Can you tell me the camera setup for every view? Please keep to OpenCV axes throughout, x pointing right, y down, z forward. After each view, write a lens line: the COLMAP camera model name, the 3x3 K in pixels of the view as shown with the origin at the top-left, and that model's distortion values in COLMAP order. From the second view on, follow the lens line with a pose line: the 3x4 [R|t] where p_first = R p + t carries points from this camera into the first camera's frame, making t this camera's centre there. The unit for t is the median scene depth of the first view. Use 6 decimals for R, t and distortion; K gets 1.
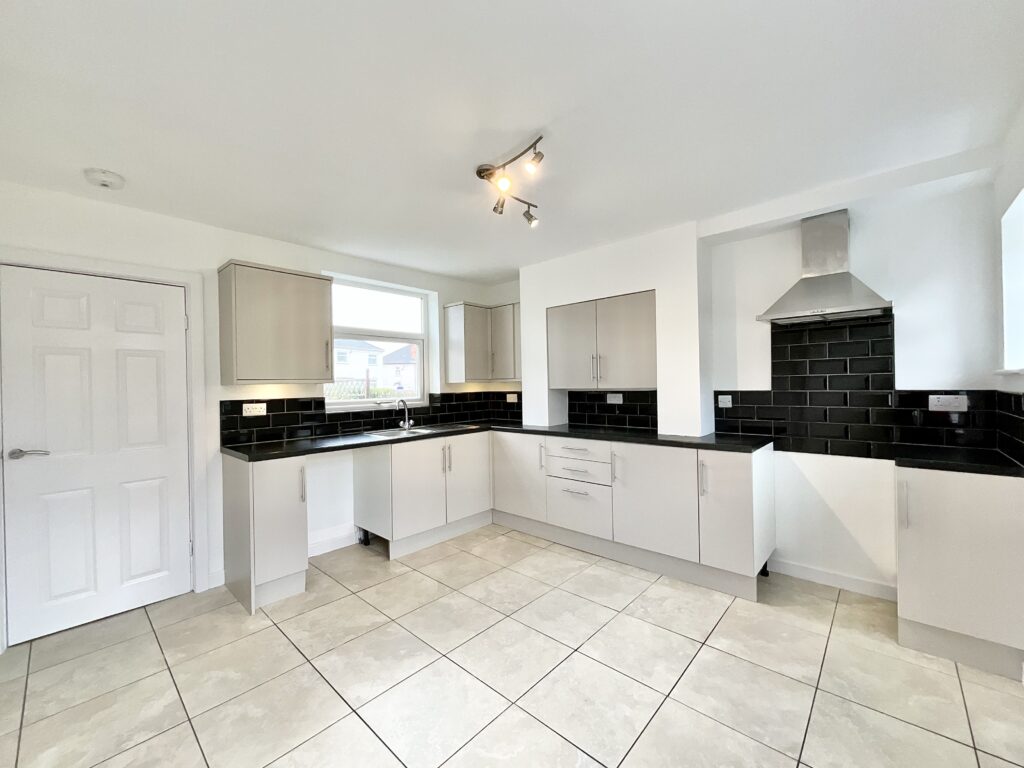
lens RADIAL K [[413.9, 0, 511.2], [0, 413.9, 384.4], [0, 0, 1]] dist [-0.001786, 0.000067]
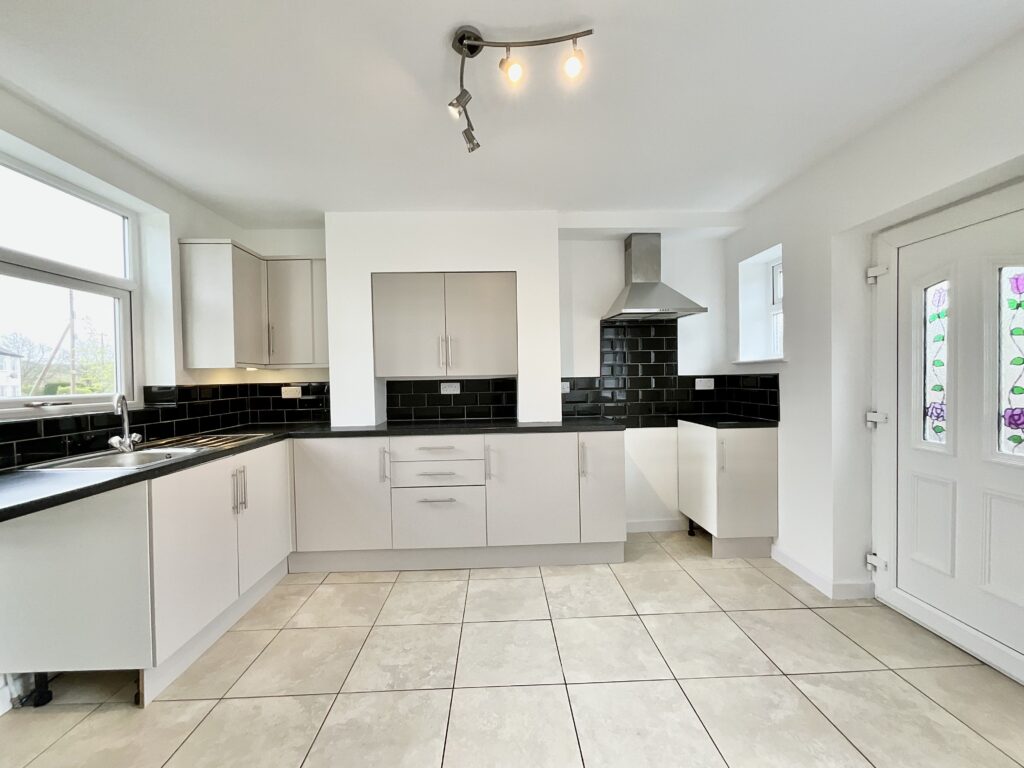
lens RADIAL K [[413.9, 0, 511.2], [0, 413.9, 384.4], [0, 0, 1]] dist [-0.001786, 0.000067]
pose [[0.715738, -0.007539, 0.698328, -0.317205], [0.004905, 0.999971, 0.005767, 0.024711], [-0.698351, -0.000702, 0.715755, 0.311178]]
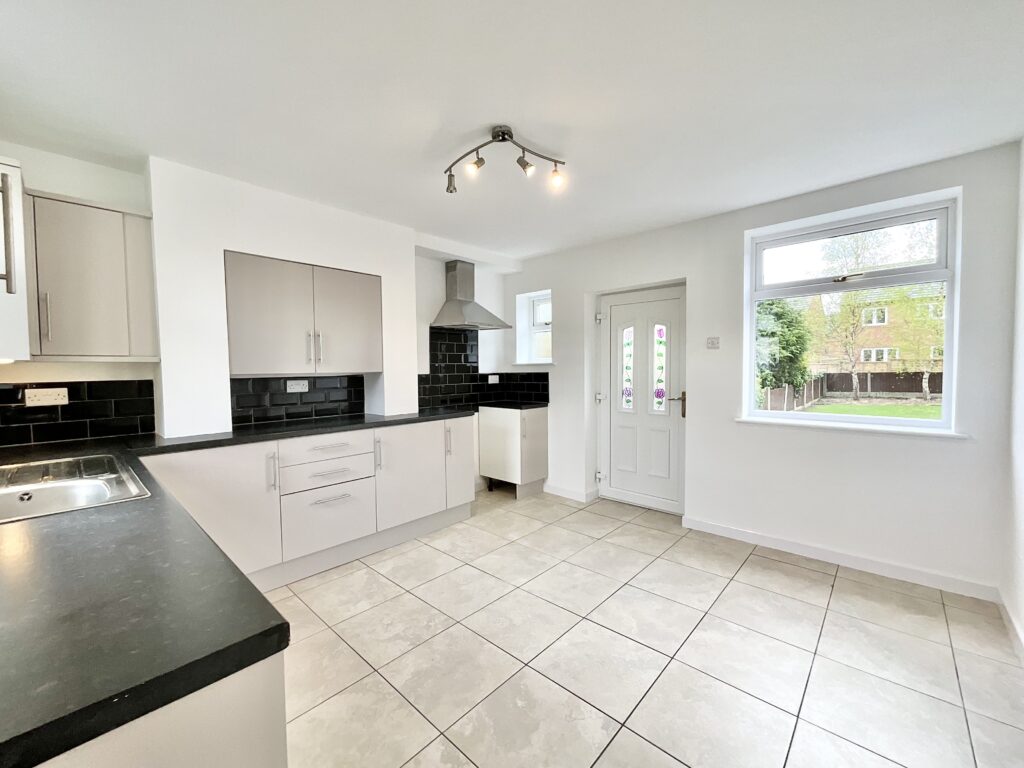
lens RADIAL K [[413.9, 0, 511.2], [0, 413.9, 384.4], [0, 0, 1]] dist [-0.001786, 0.000067]
pose [[0.006909, -0.021007, 0.999755, -0.660626], [0.009080, 0.999739, 0.020944, 0.019891], [-0.999935, 0.008933, 0.007098, 0.646027]]
